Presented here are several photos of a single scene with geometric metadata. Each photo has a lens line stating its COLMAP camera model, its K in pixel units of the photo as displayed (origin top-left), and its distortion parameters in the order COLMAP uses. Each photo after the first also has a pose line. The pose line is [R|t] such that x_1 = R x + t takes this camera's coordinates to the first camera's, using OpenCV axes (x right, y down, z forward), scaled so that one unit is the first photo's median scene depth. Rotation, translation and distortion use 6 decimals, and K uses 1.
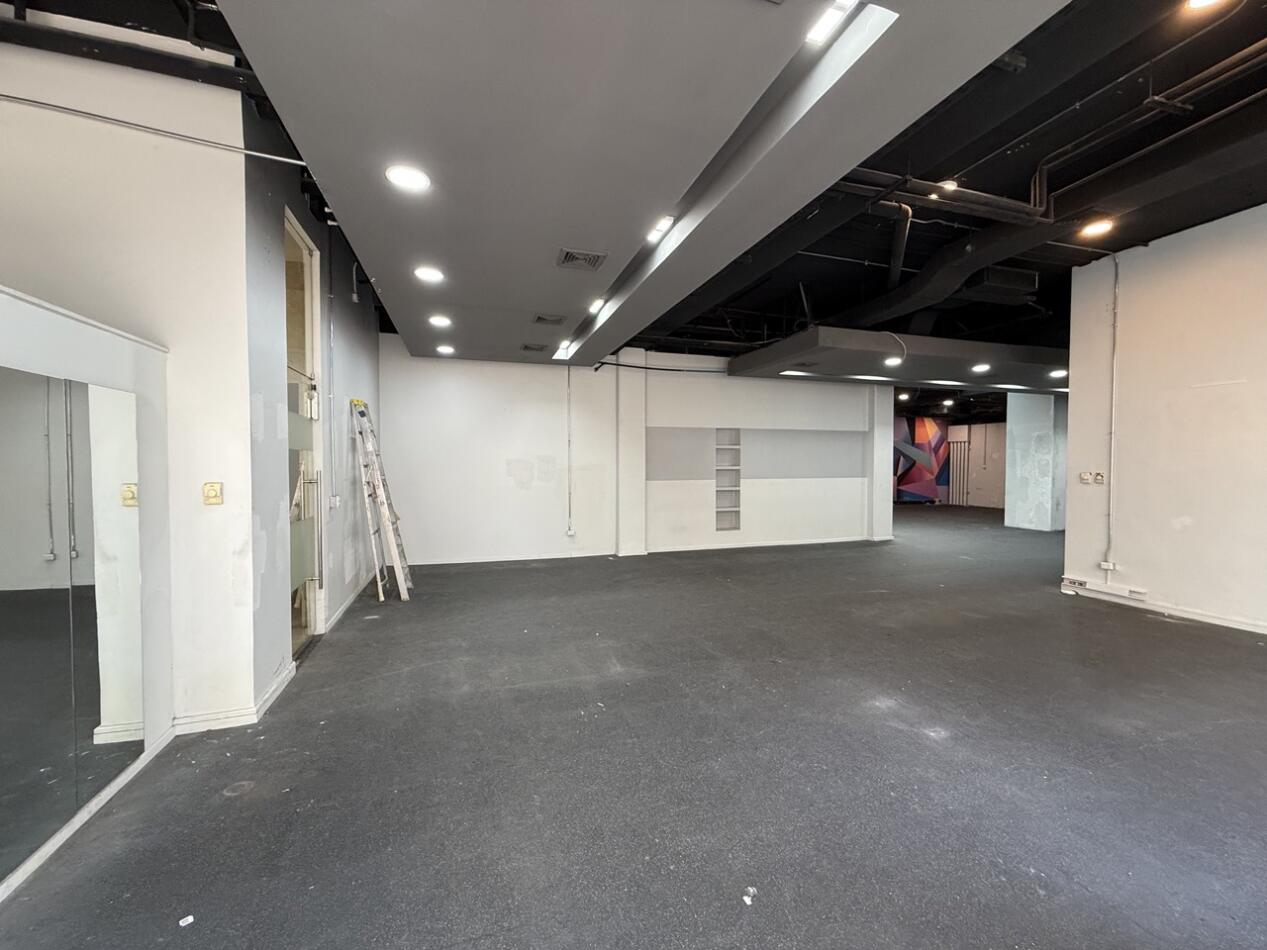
lens RADIAL K [[507.1, 0, 632.0], [0, 507.1, 476.8], [0, 0, 1]] dist [-0.000490, -0.000018]
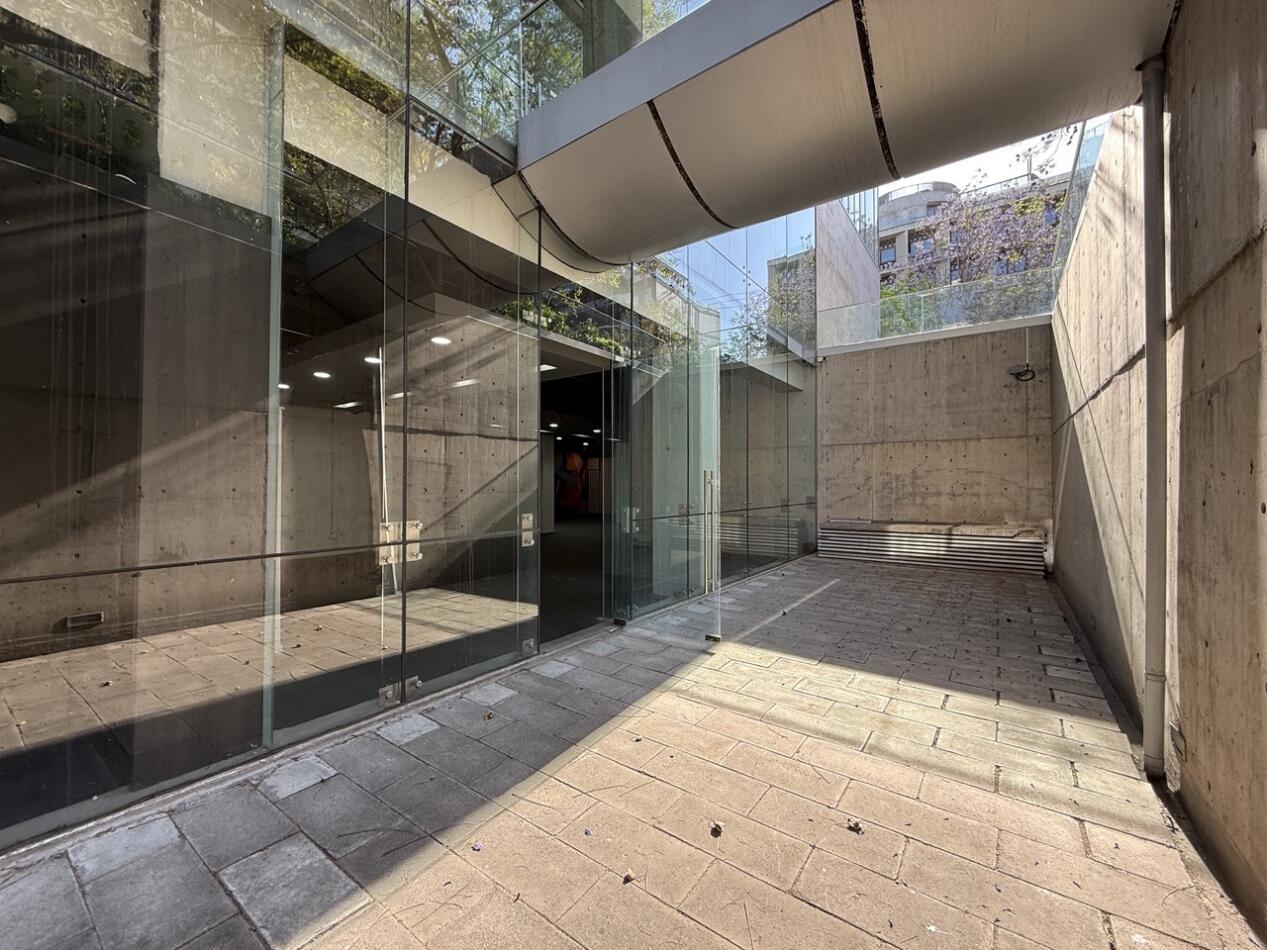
lens RADIAL K [[507.1, 0, 632.0], [0, 507.1, 476.8], [0, 0, 1]] dist [-0.000490, -0.000018]
pose [[0.804546, 0.011438, 0.593780, -0.194399], [0.014866, 0.999113, -0.039388, 0.016232], [-0.593704, 0.040517, 0.803663, -0.351465]]
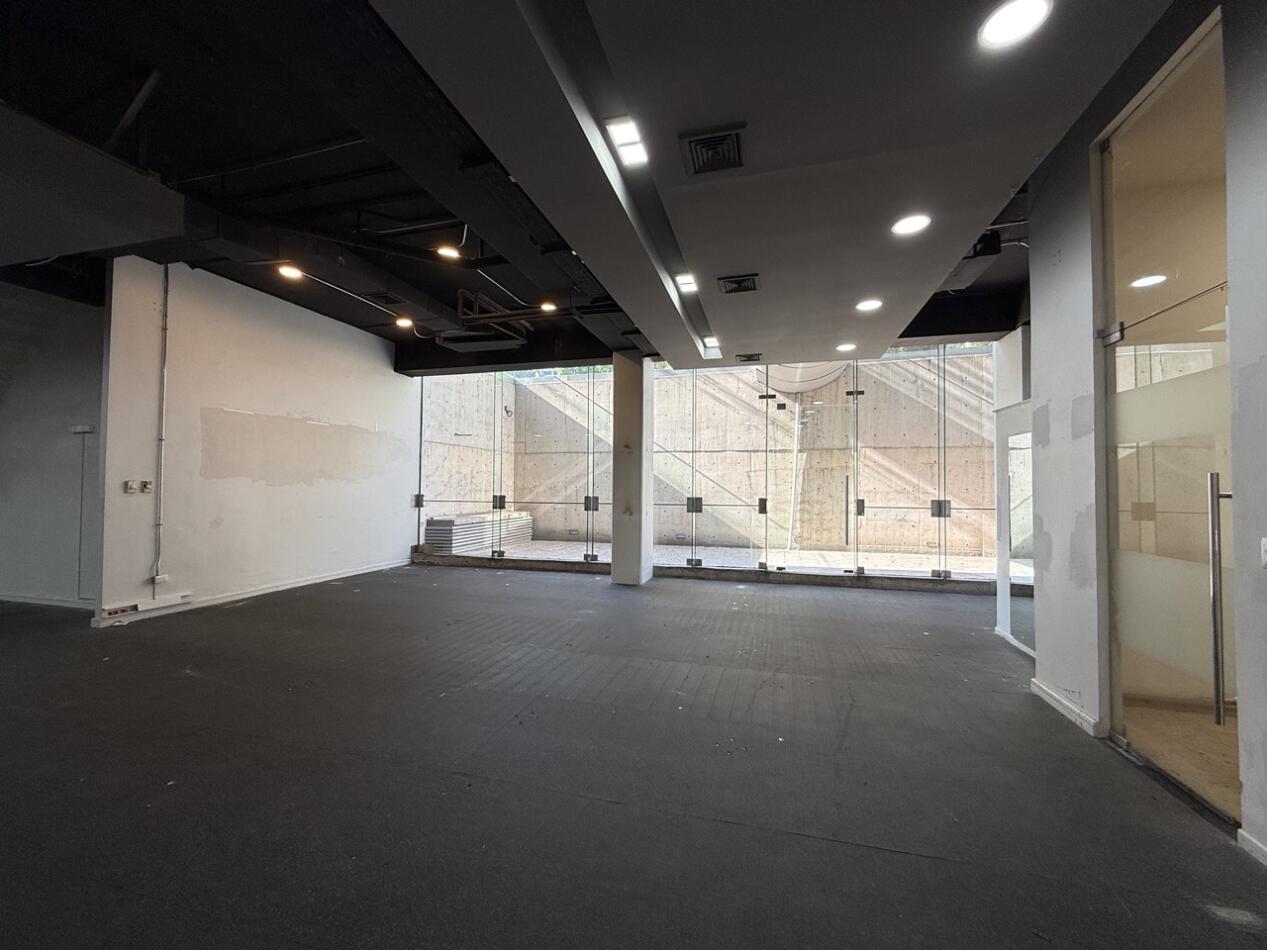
lens RADIAL K [[507.1, 0, 632.0], [0, 507.1, 476.8], [0, 0, 1]] dist [-0.000490, -0.000018]
pose [[-0.838210, 0.006276, 0.545311, -0.157016], [0.007261, 0.999974, -0.000348, -0.004280], [-0.545299, 0.003668, -0.838234, 0.635902]]
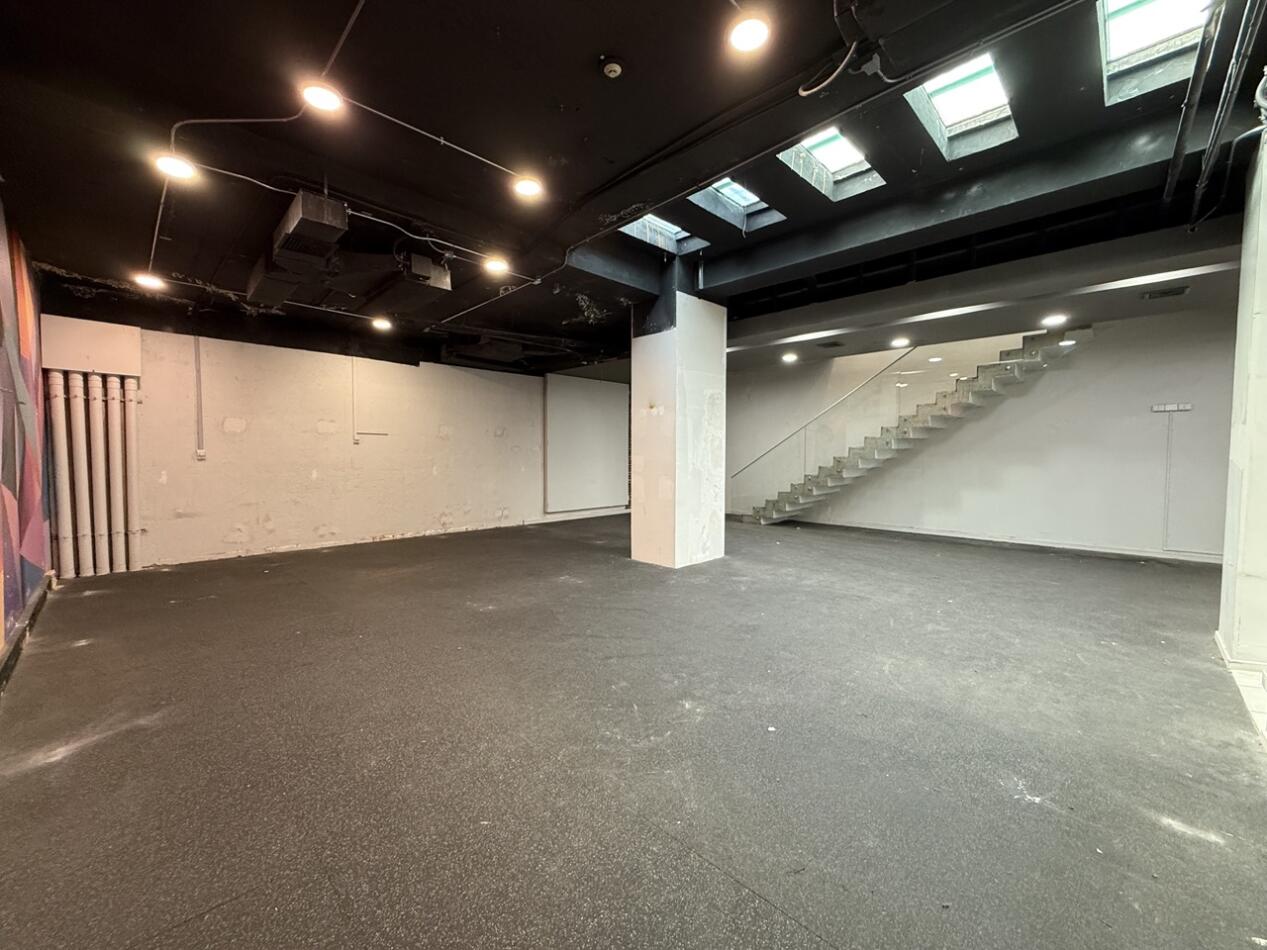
lens RADIAL K [[507.1, 0, 632.0], [0, 507.1, 476.8], [0, 0, 1]] dist [-0.000490, -0.000018]
pose [[-0.462721, -0.043059, 0.885457, 0.329727], [0.023918, 0.997850, 0.061024, -0.026588], [-0.886181, 0.049416, -0.460696, 1.325652]]
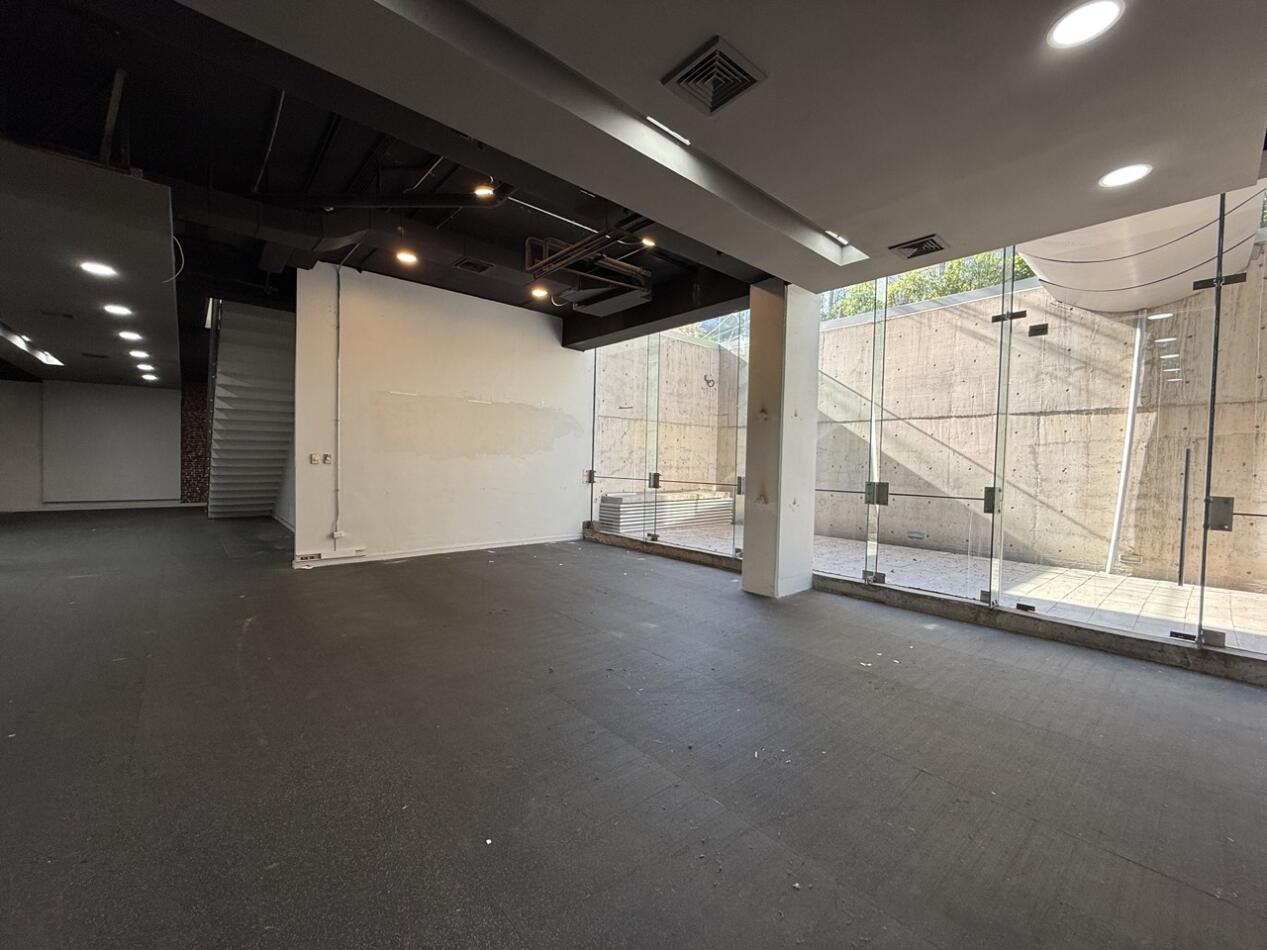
lens RADIAL K [[507.1, 0, 632.0], [0, 507.1, 476.8], [0, 0, 1]] dist [-0.000490, -0.000018]
pose [[-0.402270, -0.035705, 0.914825, -0.189620], [0.002596, 0.999191, 0.040139, -0.000632], [-0.915517, 0.018522, -0.401852, 0.410562]]
